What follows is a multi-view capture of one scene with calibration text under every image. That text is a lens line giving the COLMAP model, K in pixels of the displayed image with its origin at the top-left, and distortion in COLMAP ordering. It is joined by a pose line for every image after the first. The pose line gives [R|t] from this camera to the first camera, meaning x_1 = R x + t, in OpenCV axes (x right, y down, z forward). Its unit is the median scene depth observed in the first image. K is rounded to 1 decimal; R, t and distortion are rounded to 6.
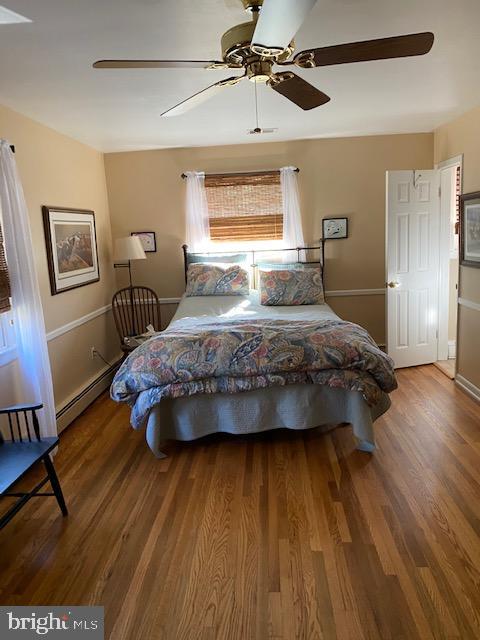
lens RADIAL K [[496.7, 0, 240.0], [0, 496.7, 320.0], [0, 0, 1]] dist [0.002259, -0.000024]
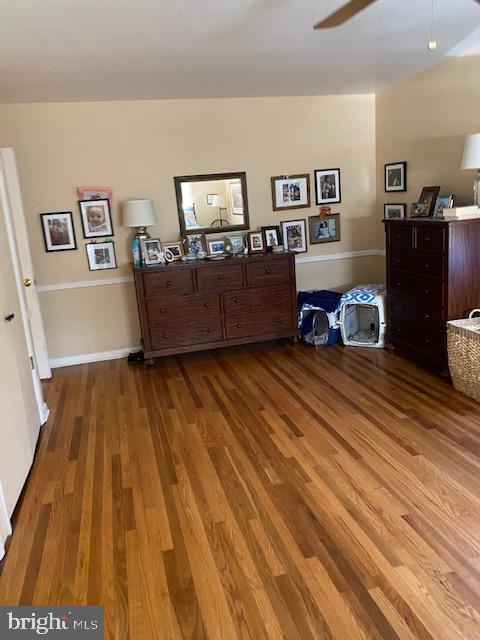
lens RADIAL K [[496.7, 0, 240.0], [0, 496.7, 320.0], [0, 0, 1]] dist [0.002259, -0.000024]
pose [[-0.943057, 0.192909, -0.270978, 0.248900], [0.070719, 0.912307, 0.403354, -0.118572], [0.325026, 0.361223, -0.874000, 0.672385]]
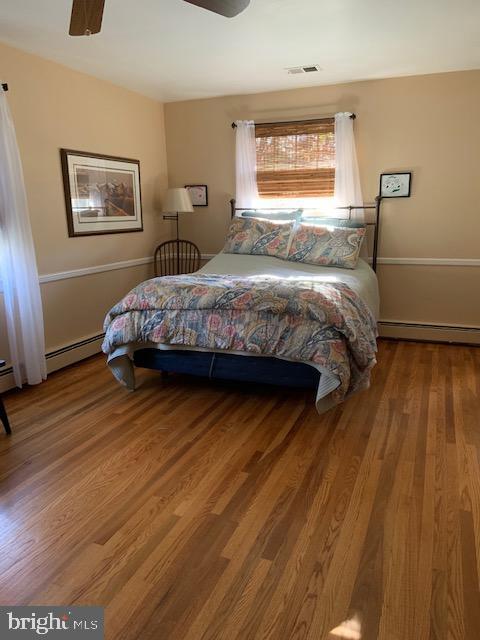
lens RADIAL K [[489.3, 0, 240.0], [0, 489.3, 320.0], [0, 0, 1]] dist [0.100585, -0.133110]
pose [[0.947250, 0.107429, -0.301954, 0.228140], [-0.089869, 0.993384, 0.071501, 0.013506], [0.307637, -0.040593, 0.950637, 0.080859]]
